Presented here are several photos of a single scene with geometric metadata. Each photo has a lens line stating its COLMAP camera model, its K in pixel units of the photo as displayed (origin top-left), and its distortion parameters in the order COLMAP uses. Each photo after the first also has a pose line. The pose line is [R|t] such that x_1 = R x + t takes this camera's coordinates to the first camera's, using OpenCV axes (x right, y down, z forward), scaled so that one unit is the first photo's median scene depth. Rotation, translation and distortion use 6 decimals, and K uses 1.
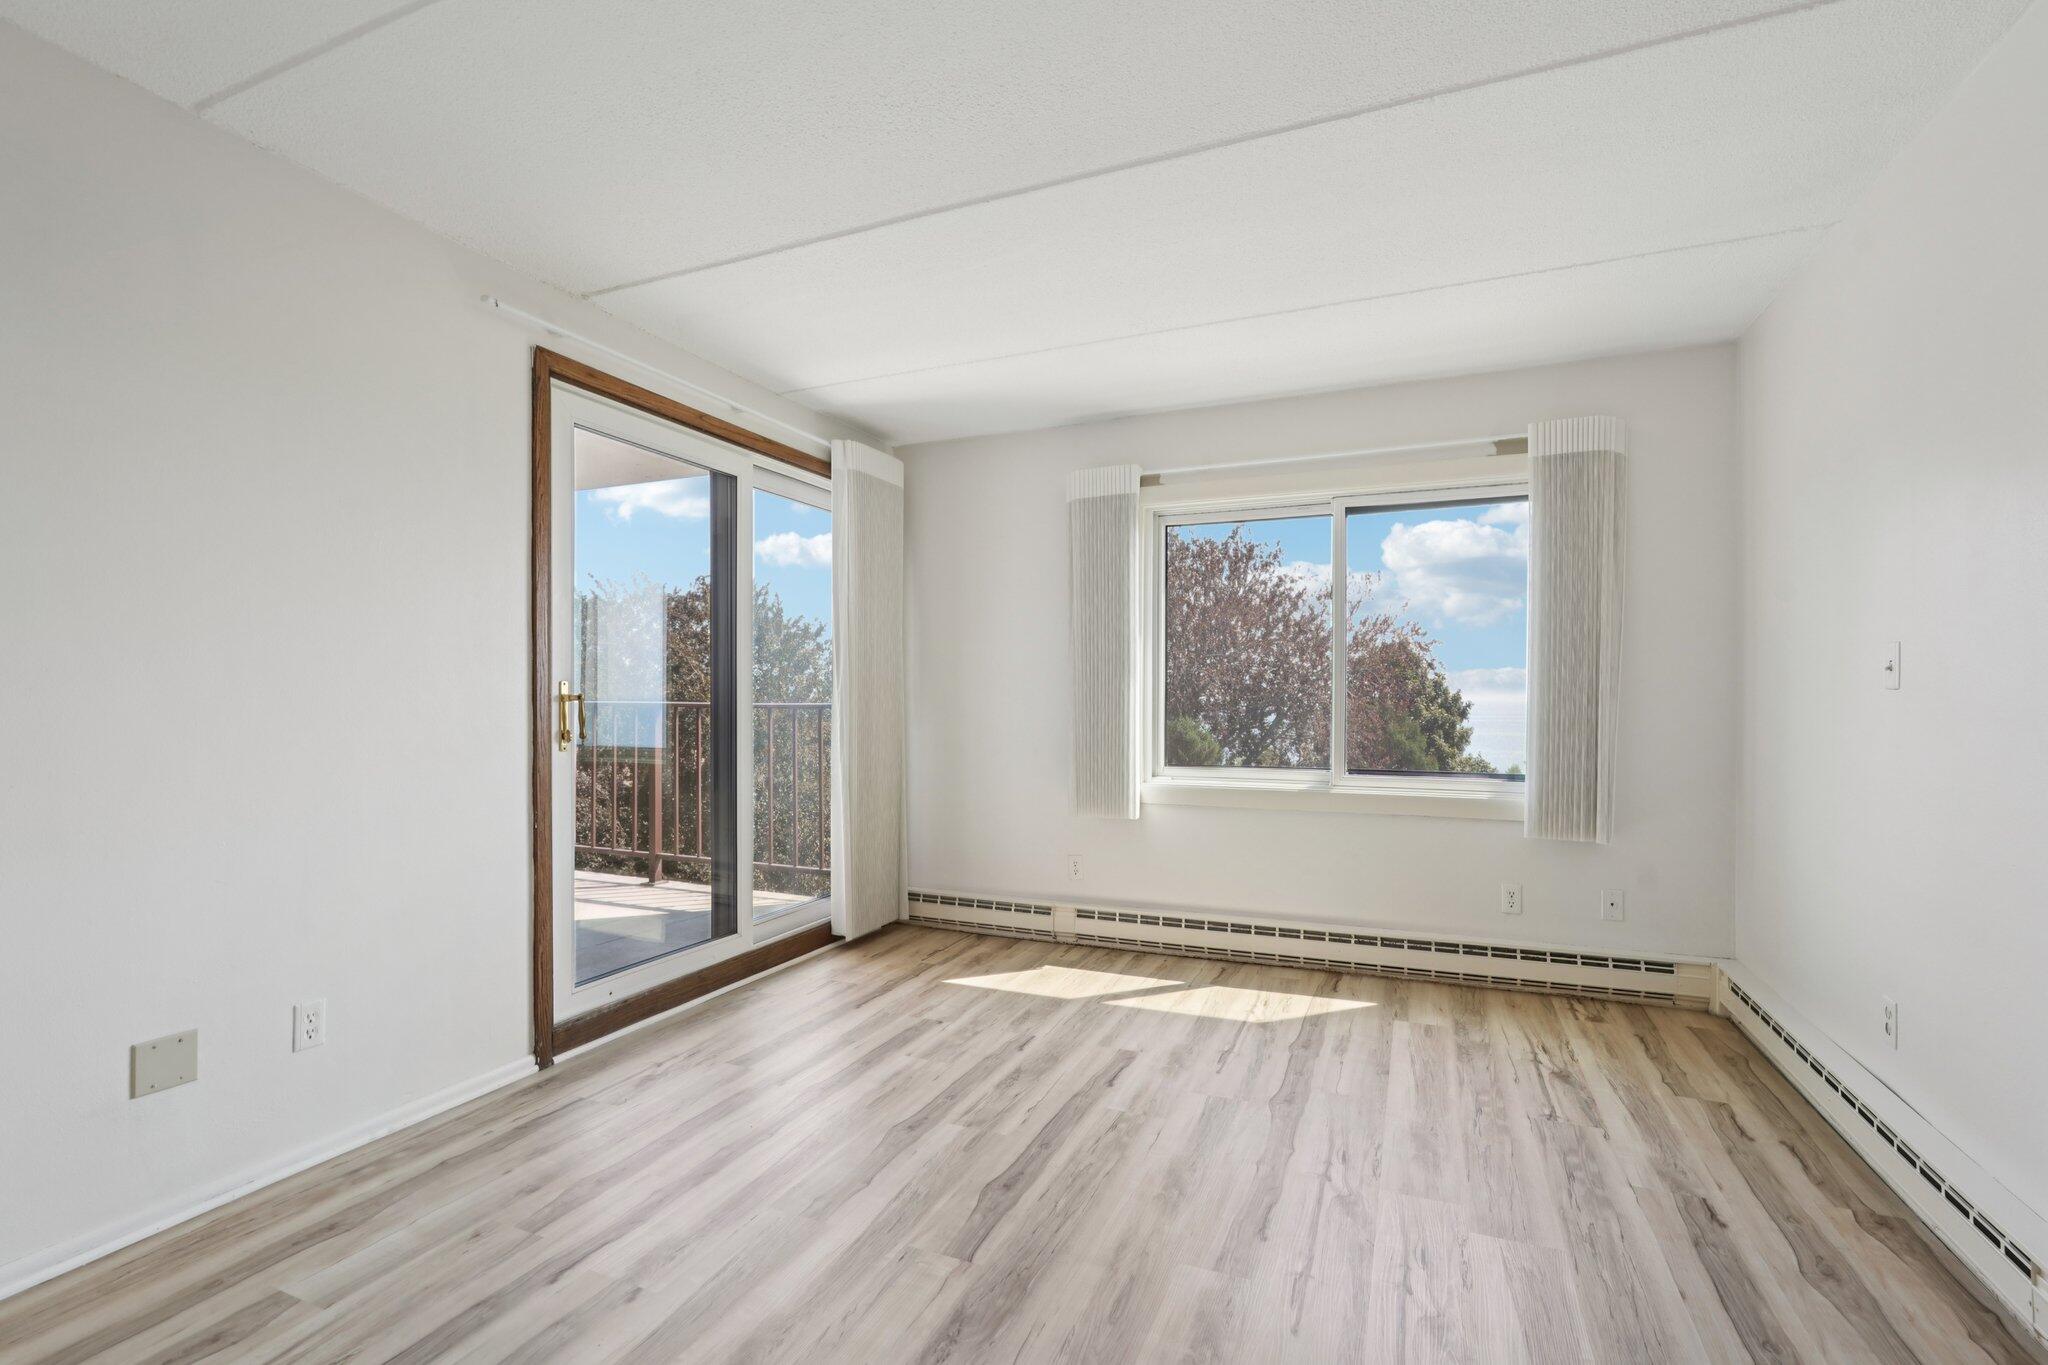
lens RADIAL K [[919.0, 0, 1041.1], [0, 919.0, 670.4], [0, 0, 1]] dist [-0.015986, 0.011392]
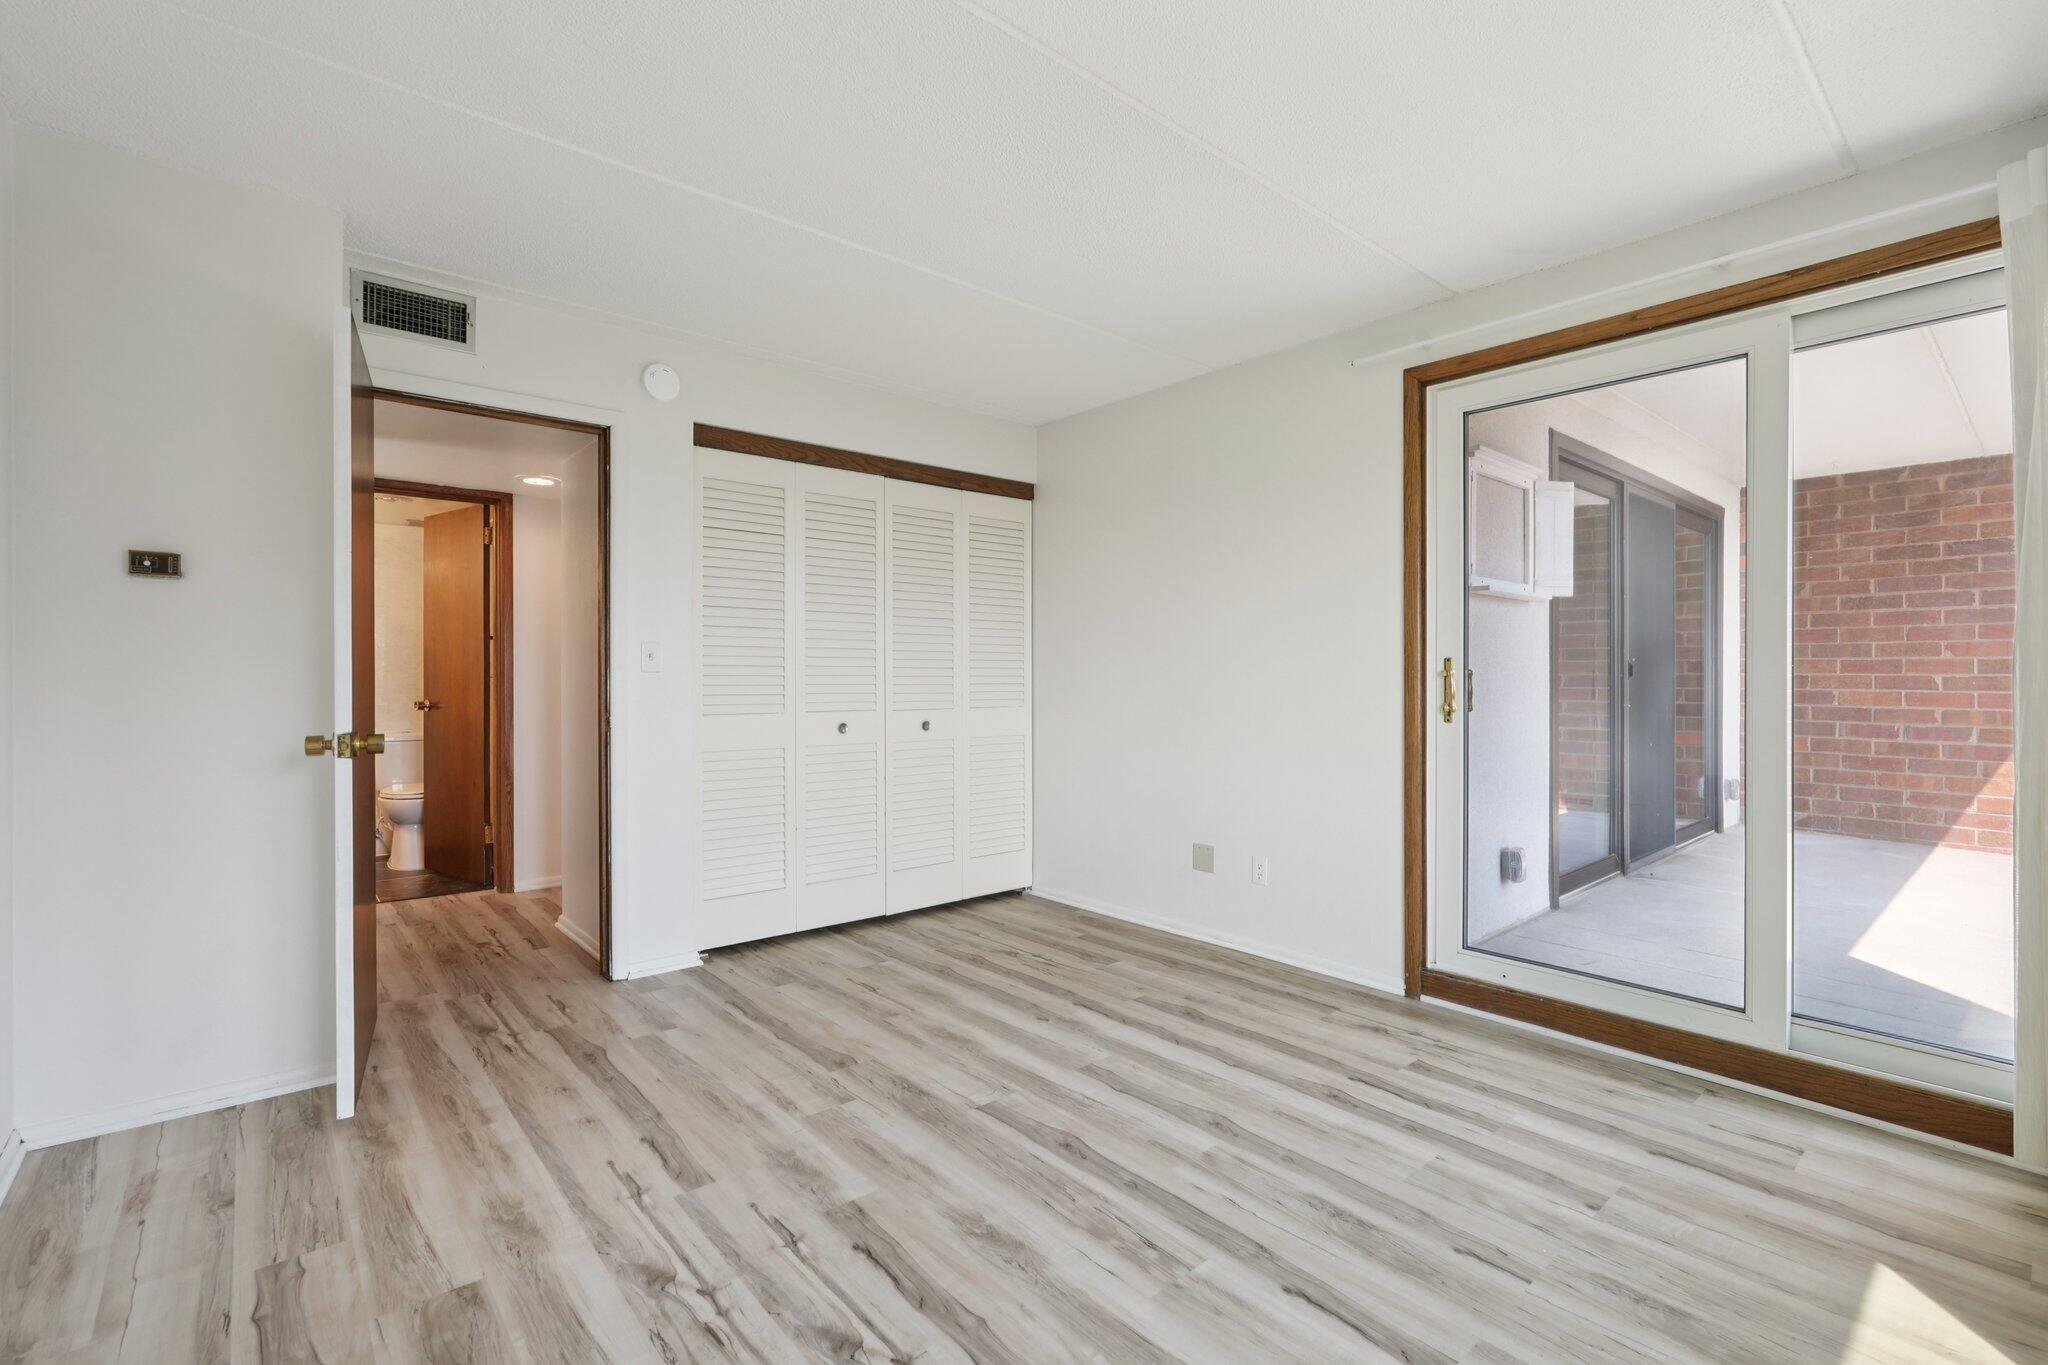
lens RADIAL K [[919.0, 0, 1041.1], [0, 919.0, 670.4], [0, 0, 1]] dist [-0.015986, 0.011392]
pose [[-0.436037, -0.000371, -0.899929, 0.732008], [0.028991, 0.999475, -0.014458, 0.029001], [0.899462, -0.032394, -0.435797, 1.156410]]
